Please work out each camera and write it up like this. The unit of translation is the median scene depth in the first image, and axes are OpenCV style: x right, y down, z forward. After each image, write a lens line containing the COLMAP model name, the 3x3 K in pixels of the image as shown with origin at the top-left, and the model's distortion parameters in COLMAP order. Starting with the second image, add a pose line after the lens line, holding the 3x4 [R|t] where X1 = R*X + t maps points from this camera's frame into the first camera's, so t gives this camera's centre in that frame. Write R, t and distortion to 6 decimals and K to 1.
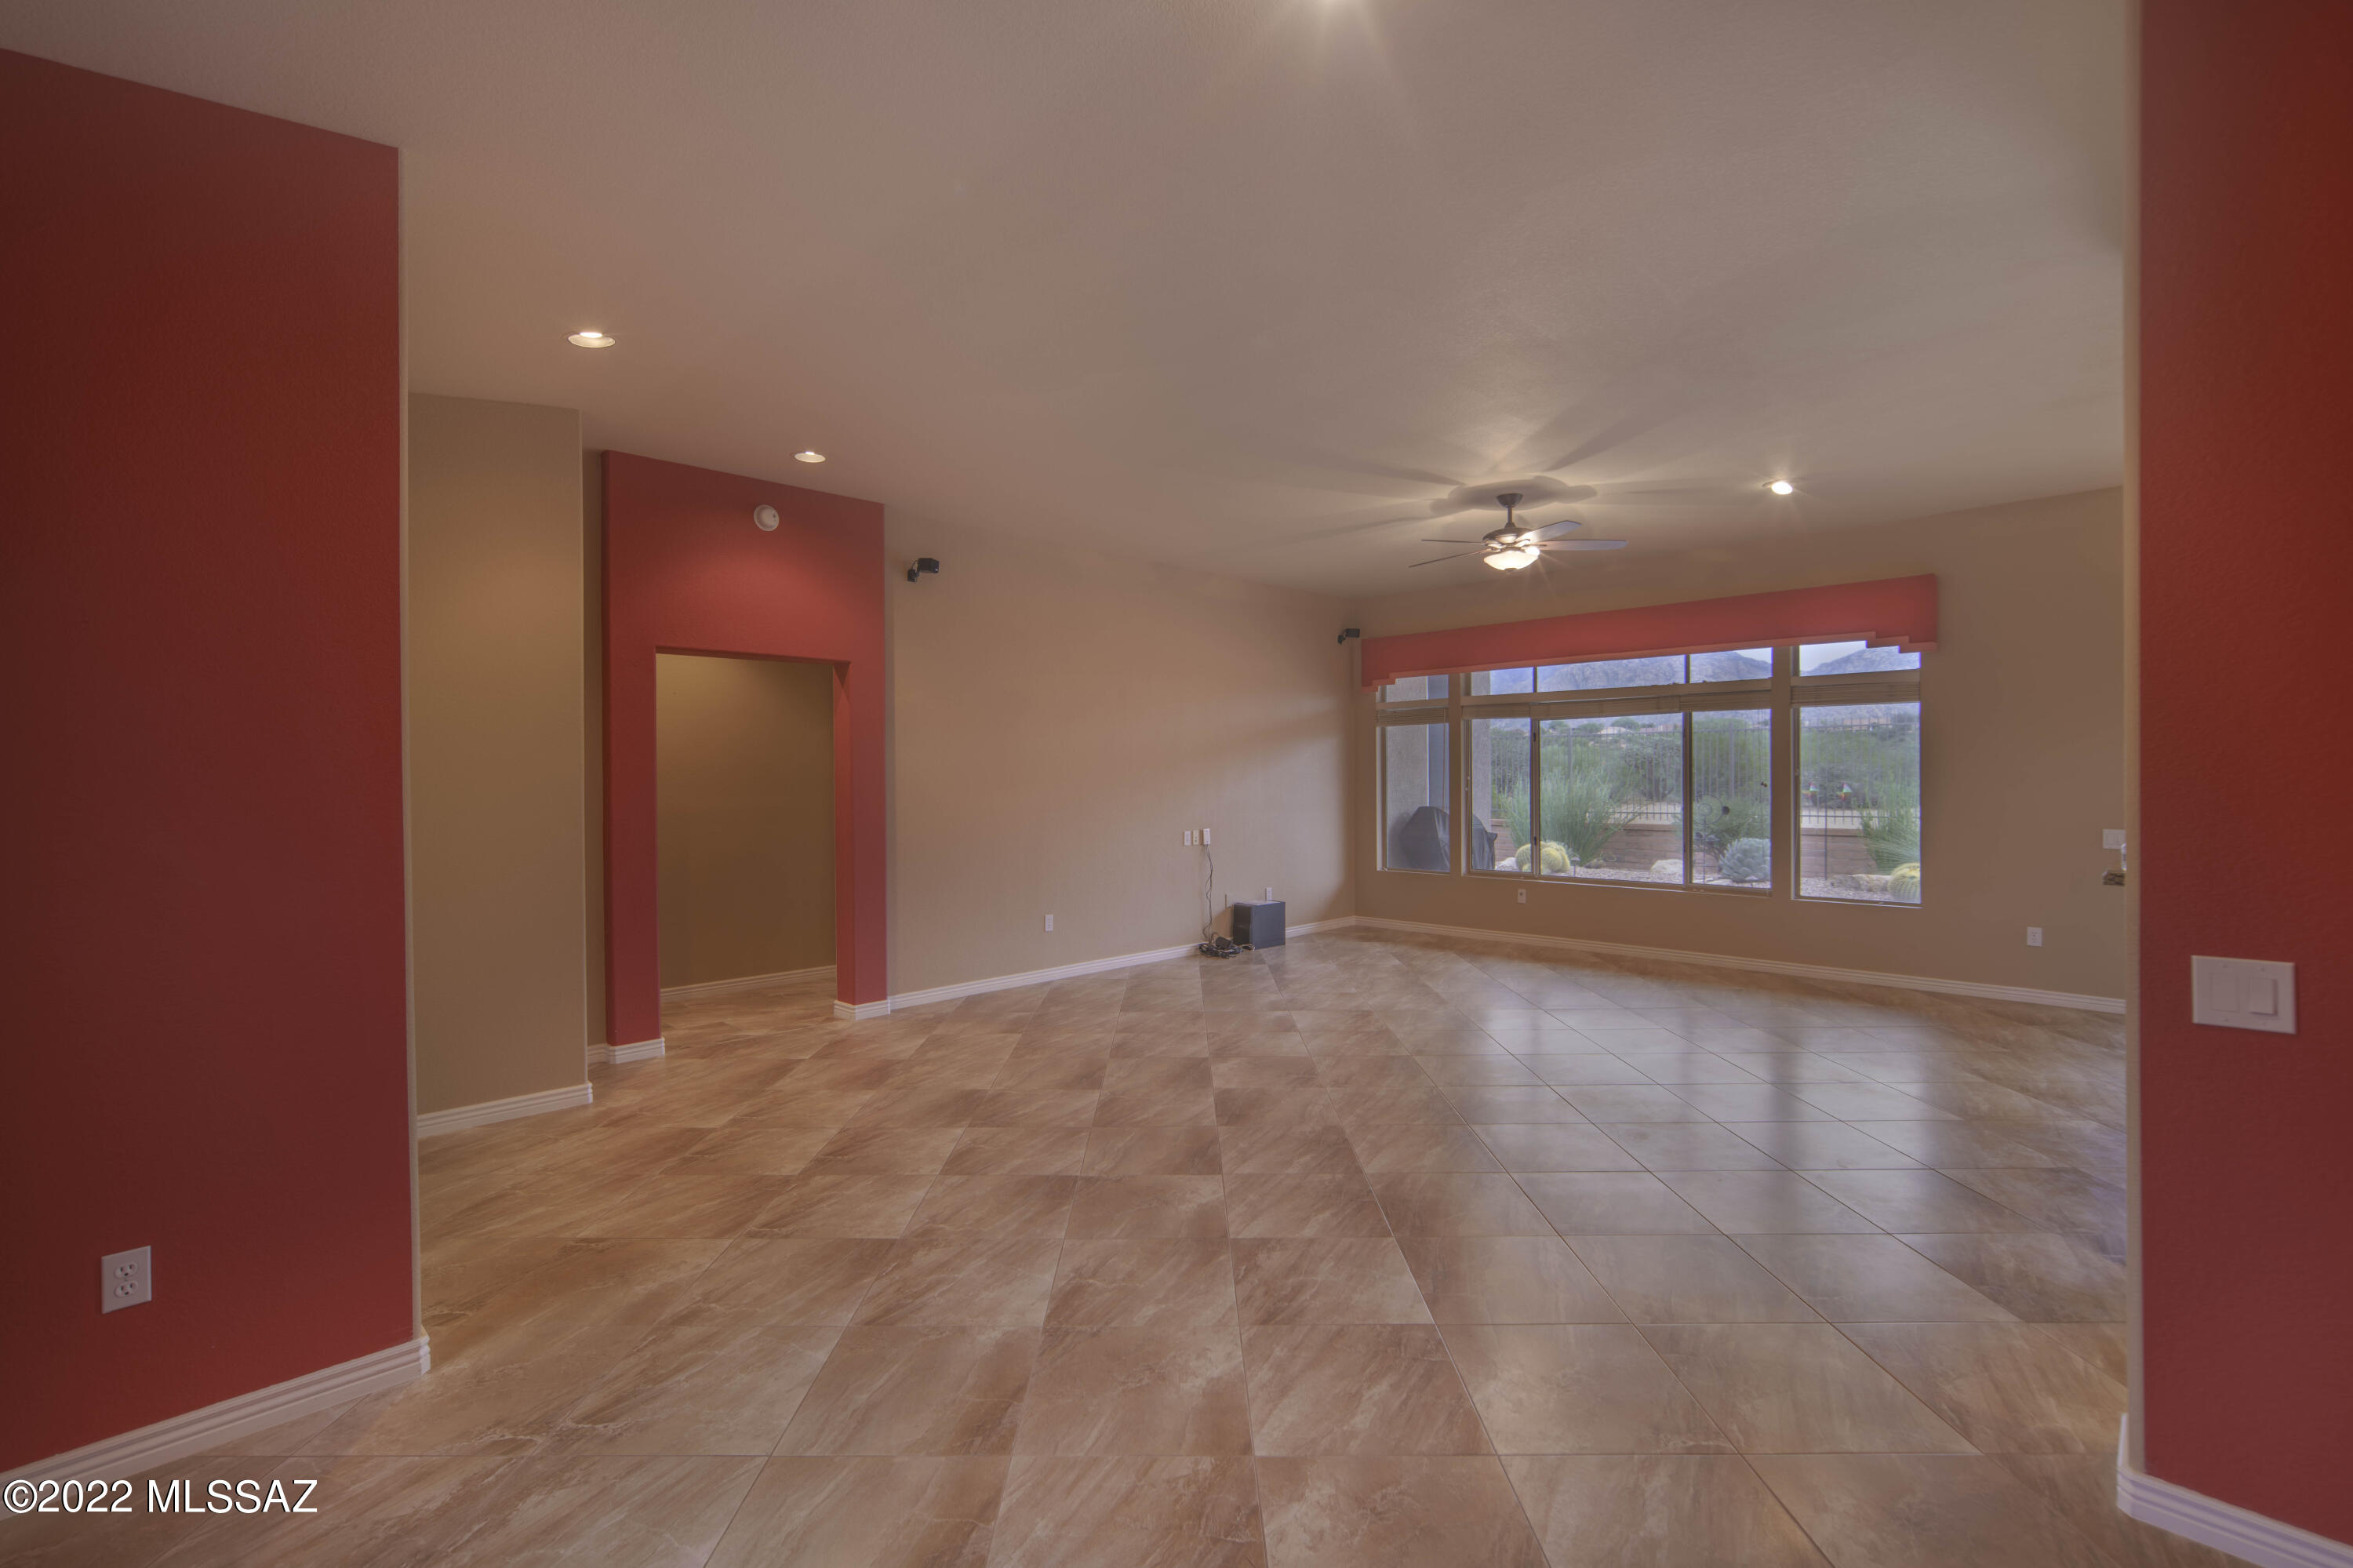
lens RADIAL K [[1036.6, 0, 1173.6], [0, 1036.6, 780.5], [0, 0, 1]] dist [-0.036645, 0.021339]
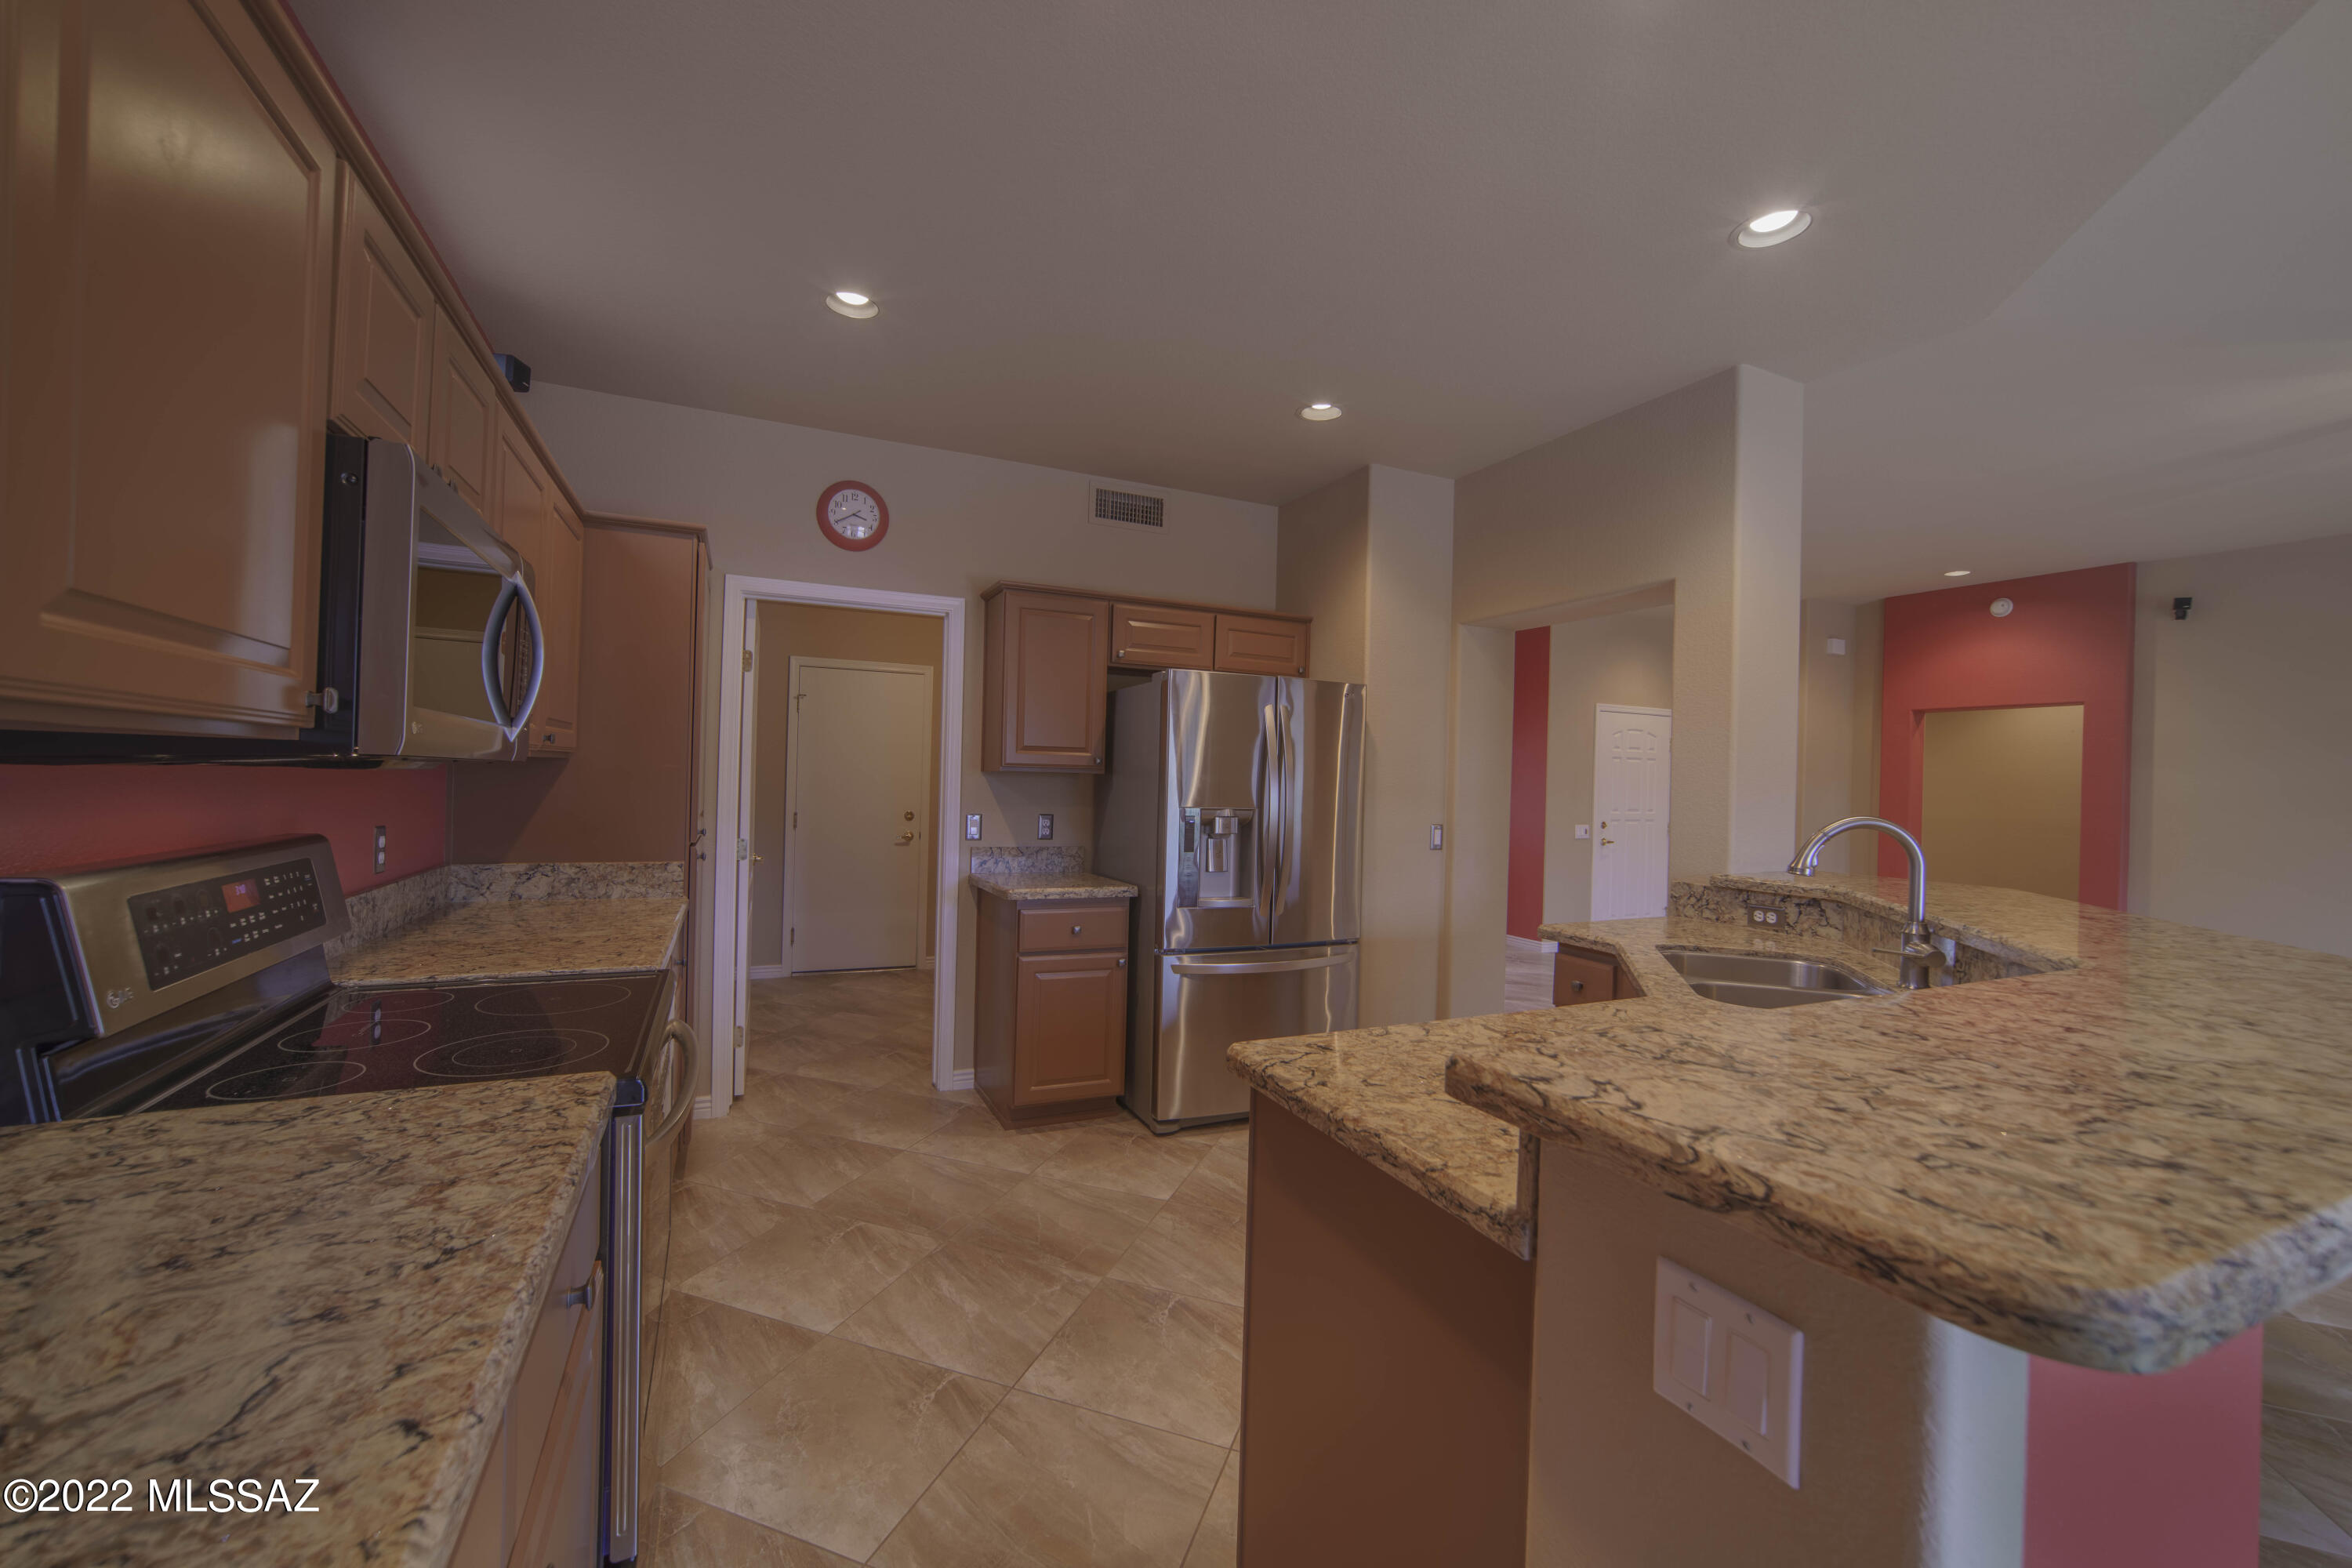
lens RADIAL K [[931.9, 0, 1178.3], [0, 931.9, 781.2], [0, 0, 1]] dist [-0.047230, 0.031891]
pose [[-0.329272, -0.002540, -0.944232, 1.535452], [-0.029824, 0.999525, 0.007712, 0.002484], [0.943764, 0.030700, -0.329192, 0.490073]]
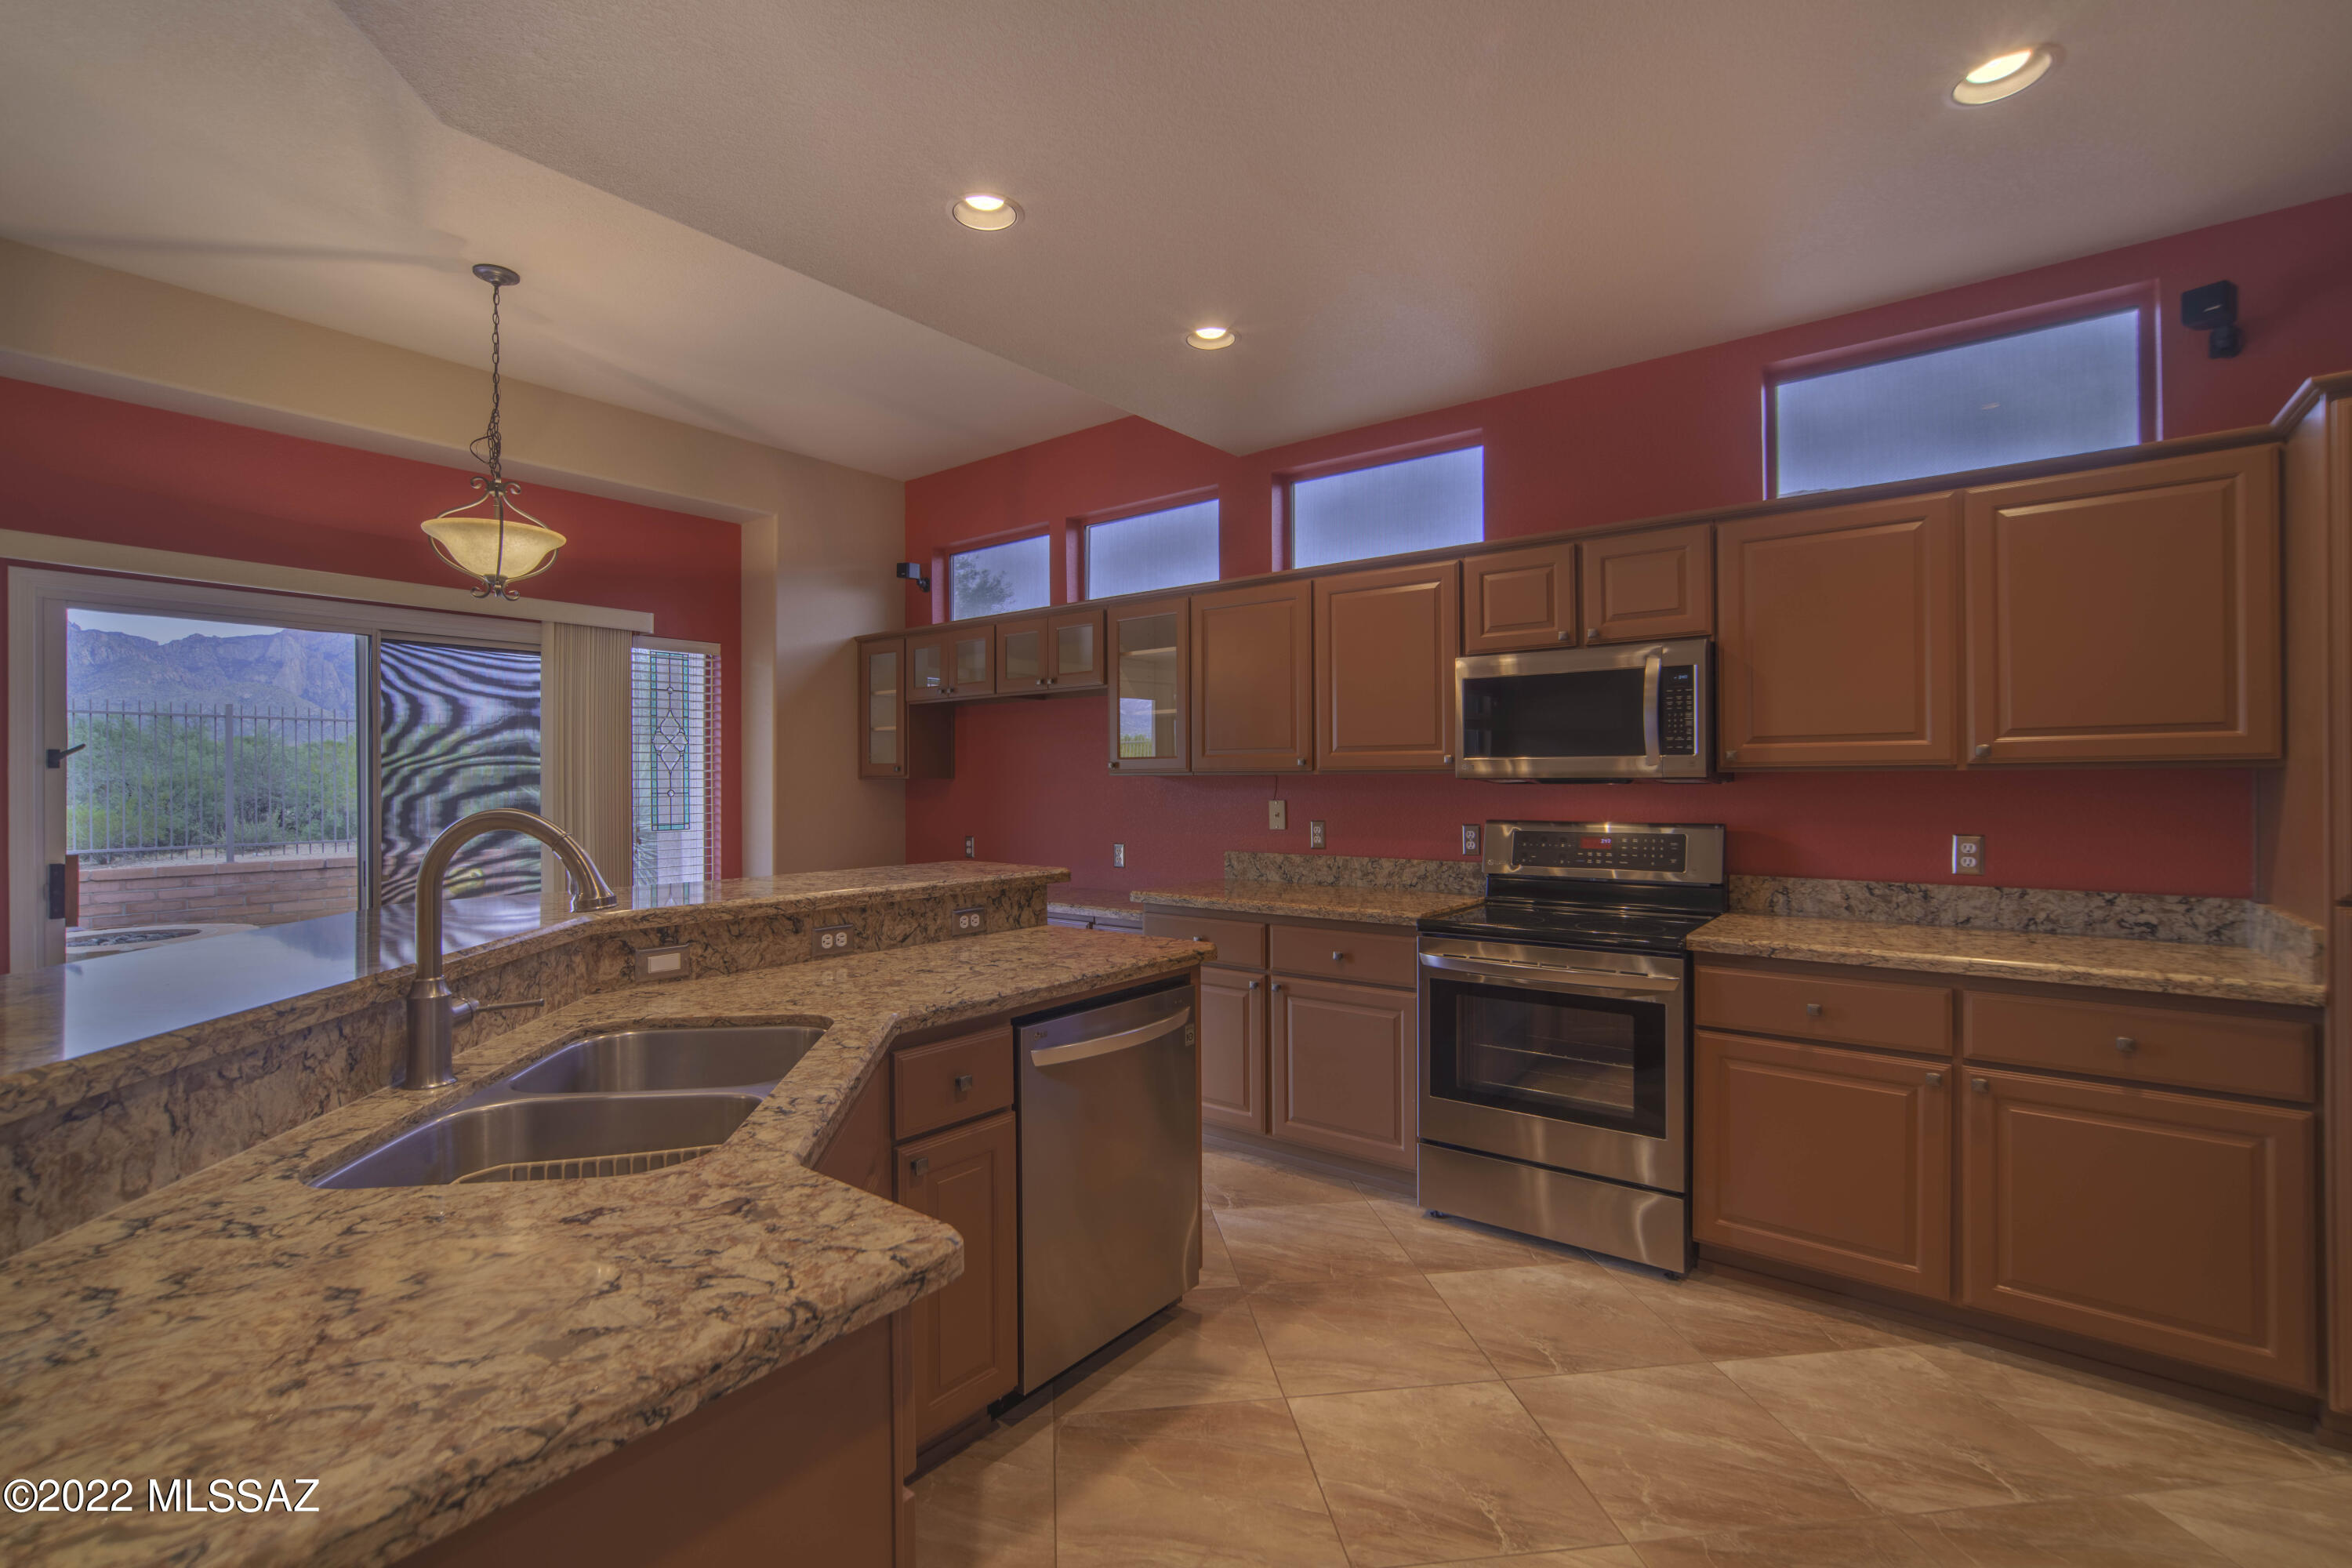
lens RADIAL K [[1036.1, 0, 1173.1], [0, 1036.1, 780.5], [0, 0, 1]] dist [-0.036645, 0.021339]
pose [[-0.124014, 0.009634, 0.992234, 0.590012], [0.009915, 0.999915, -0.008469, 0.009768], [-0.992231, 0.008788, -0.124098, 0.499144]]
